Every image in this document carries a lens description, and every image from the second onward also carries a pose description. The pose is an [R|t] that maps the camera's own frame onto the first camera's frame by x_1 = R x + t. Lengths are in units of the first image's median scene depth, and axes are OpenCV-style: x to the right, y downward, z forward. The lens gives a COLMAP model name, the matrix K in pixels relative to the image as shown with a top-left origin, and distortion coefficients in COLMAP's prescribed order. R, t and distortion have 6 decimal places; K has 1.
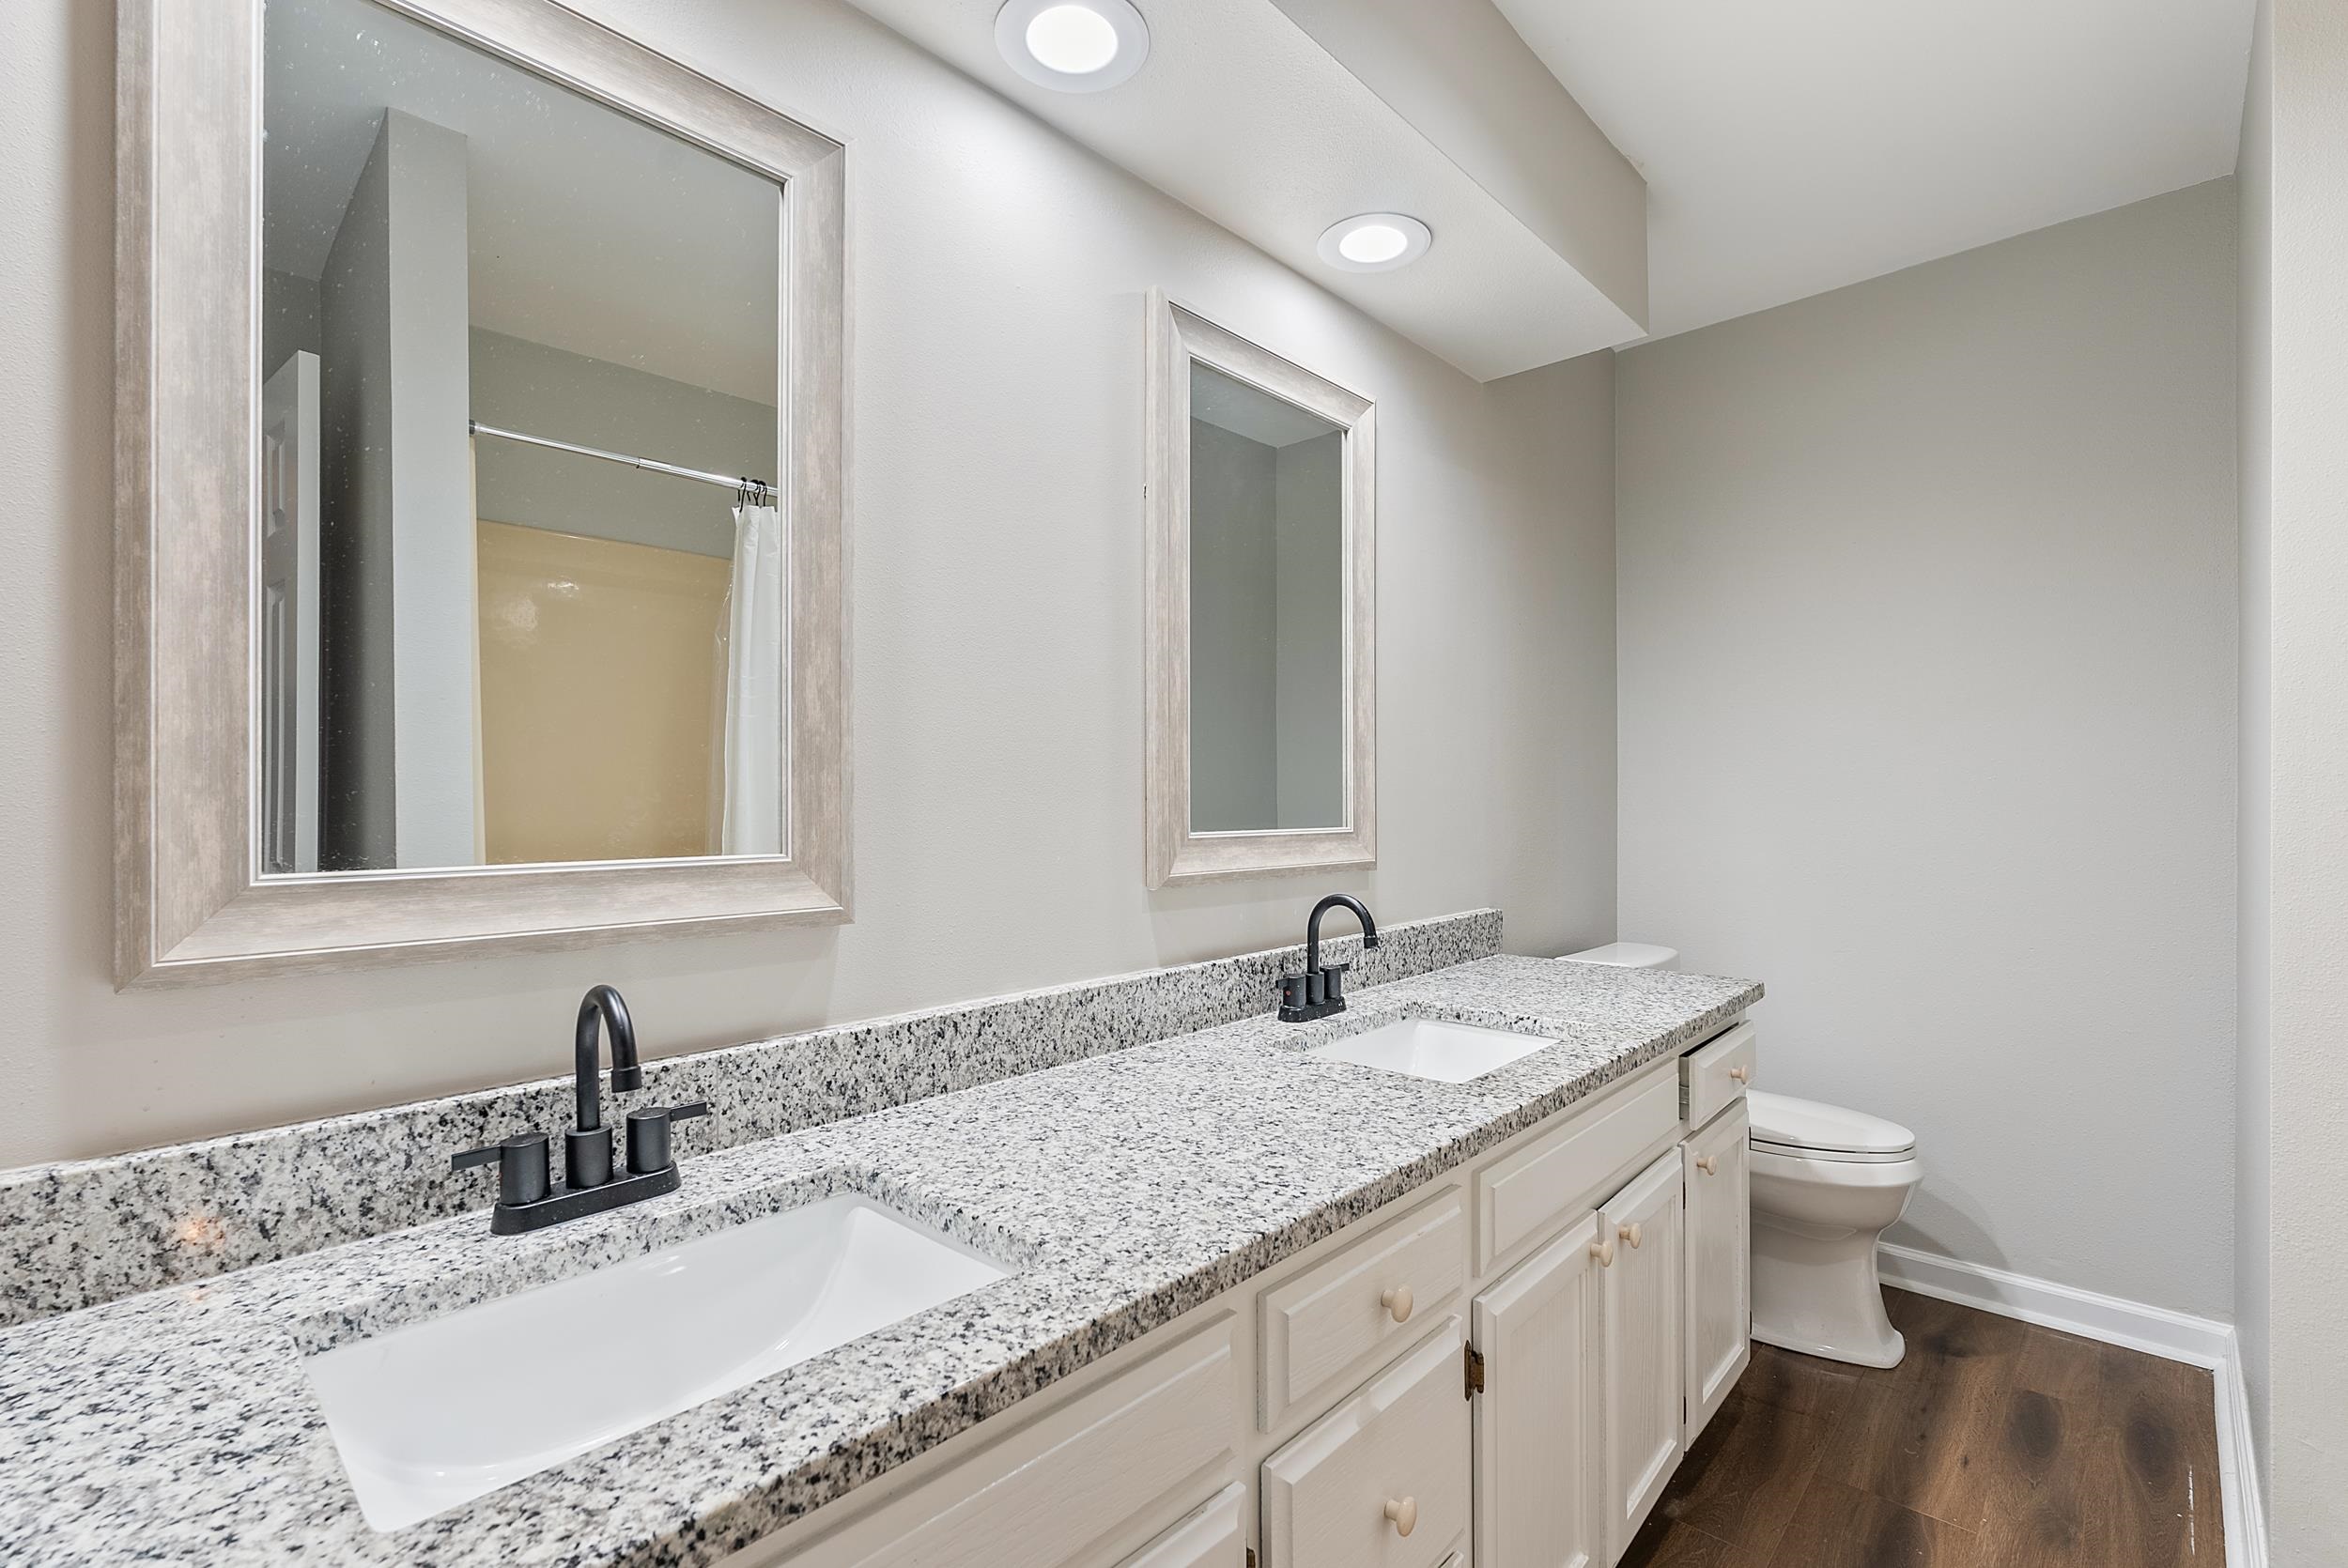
lens RADIAL K [[1037.7, 0, 1167.4], [0, 1037.7, 786.7], [0, 0, 1]] dist [-0.003709, 0.000166]
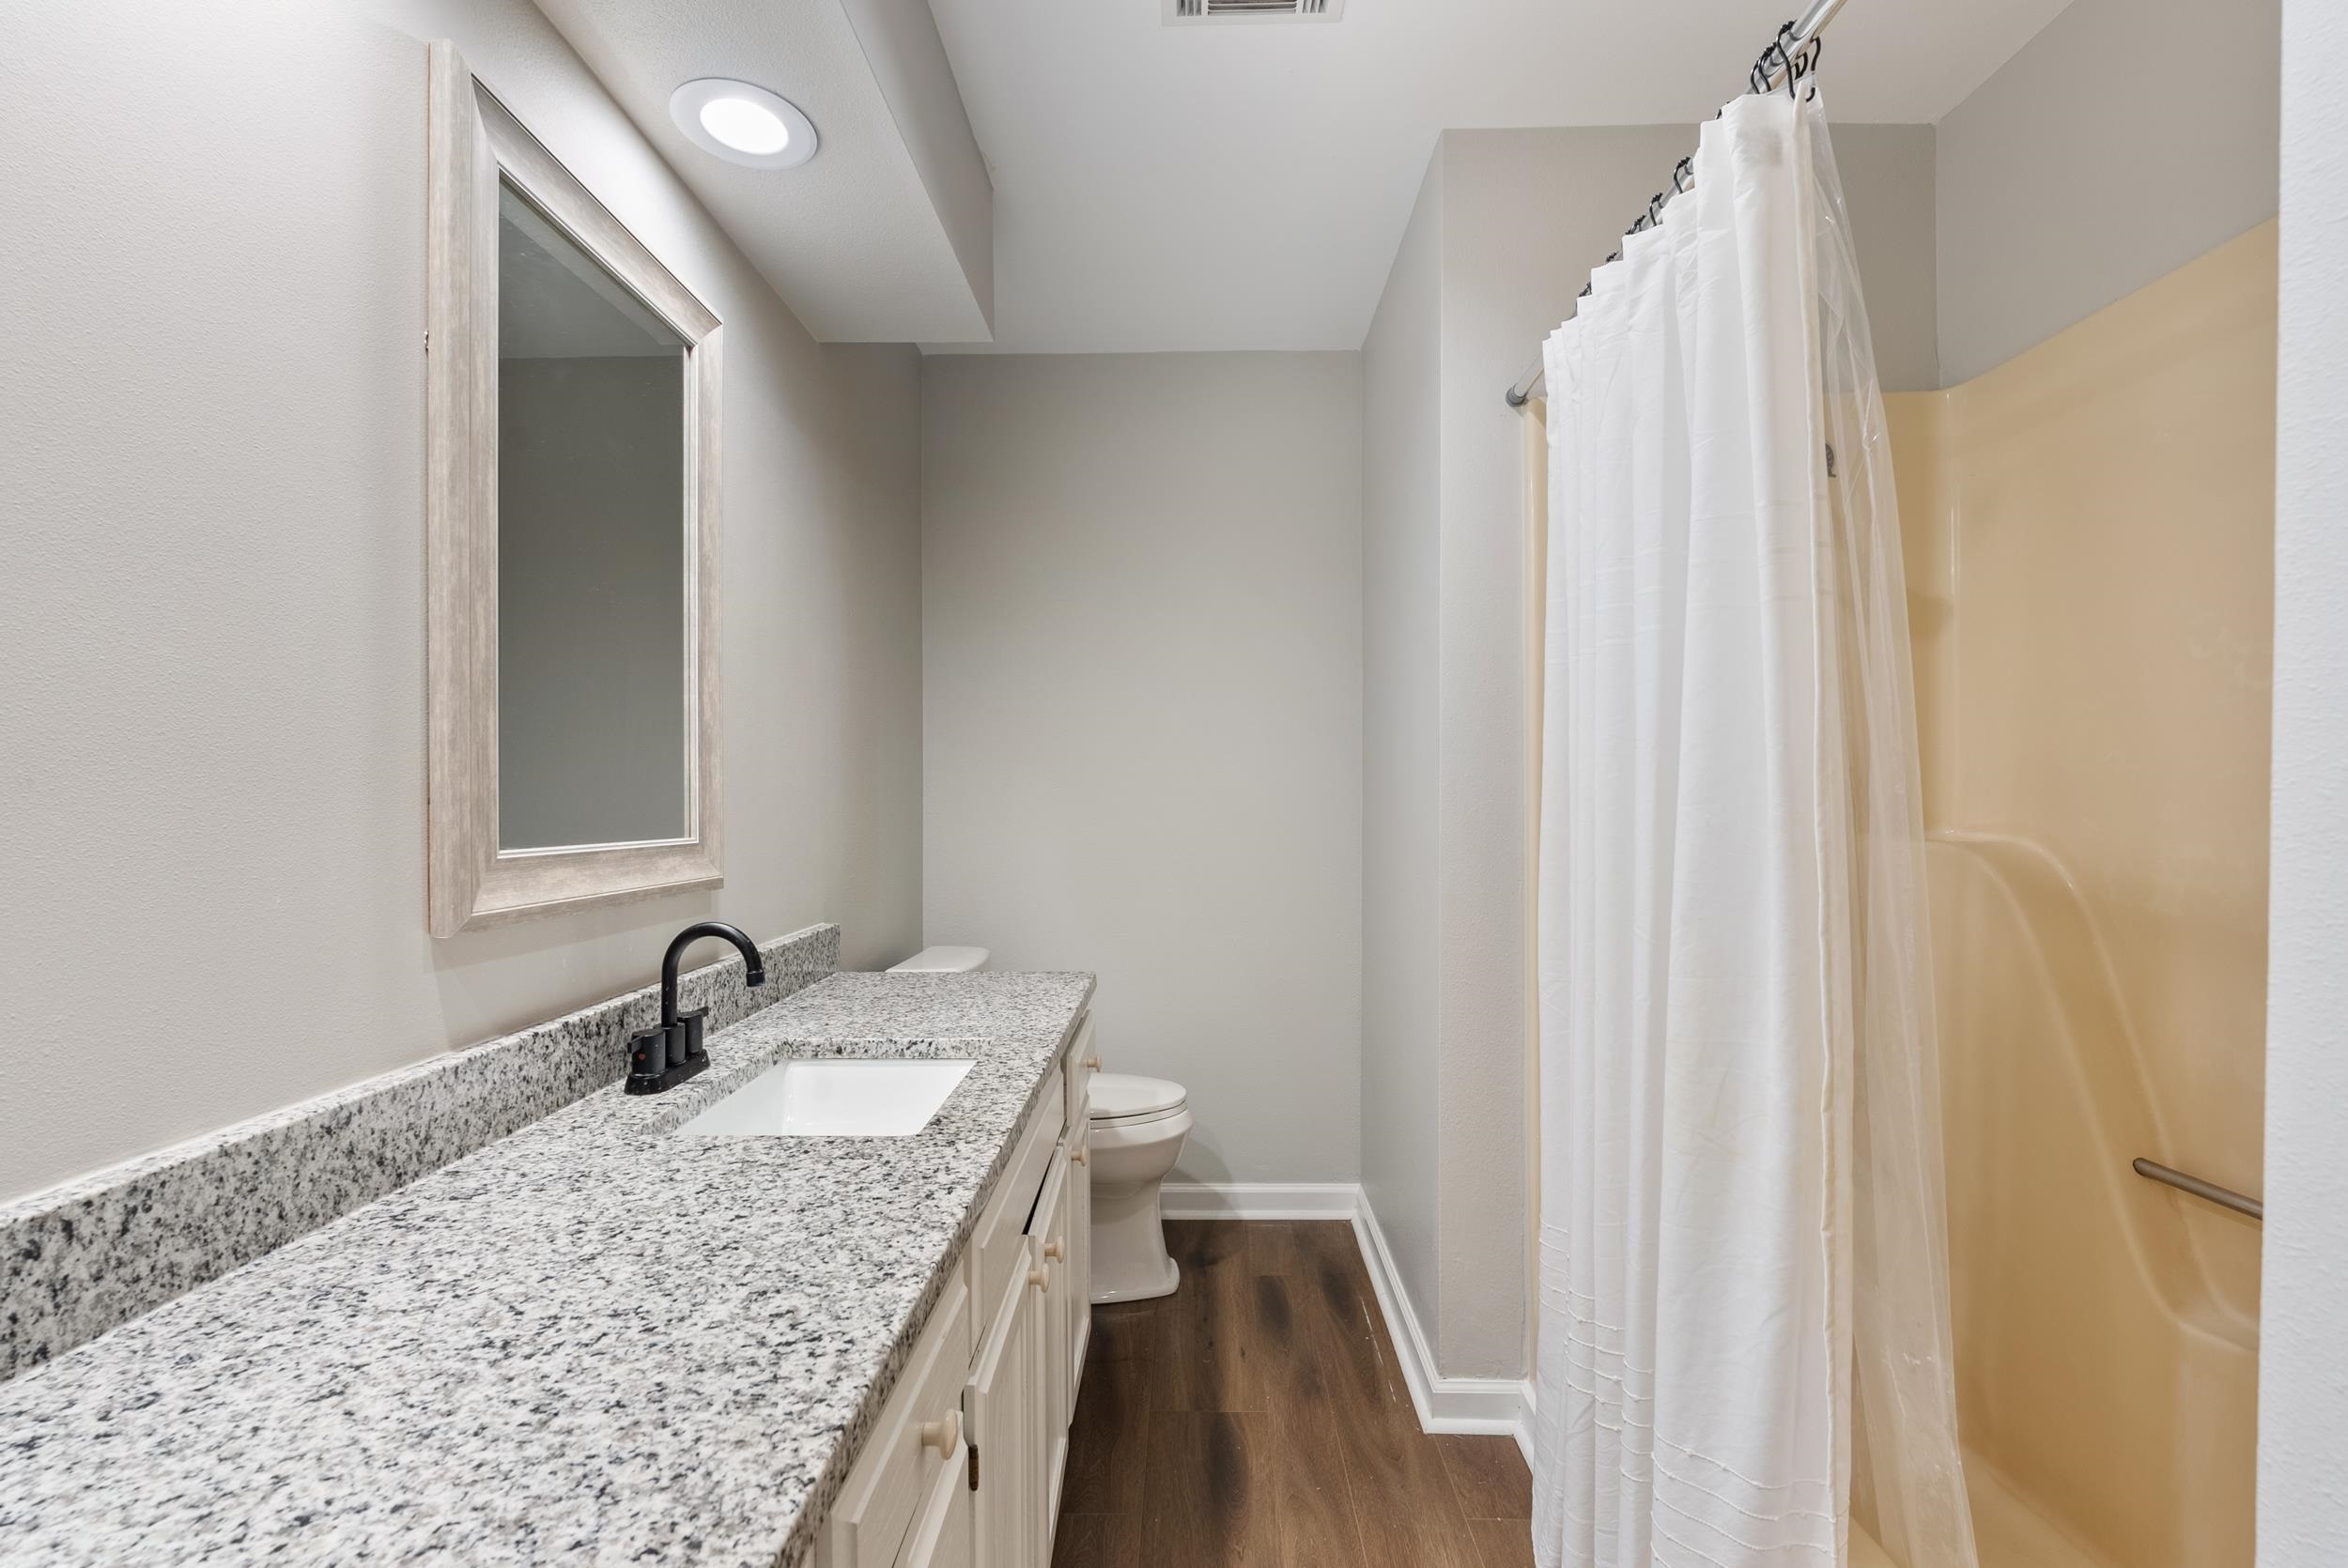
lens RADIAL K [[1037.7, 0, 1171.6], [0, 1037.7, 797.6], [0, 0, 1]] dist [-0.003709, 0.000166]
pose [[0.739576, 0.004028, 0.673061, -0.115602], [-0.008657, 0.999956, 0.003528, 0.002184], [-0.673017, -0.008435, 0.739579, 0.184644]]
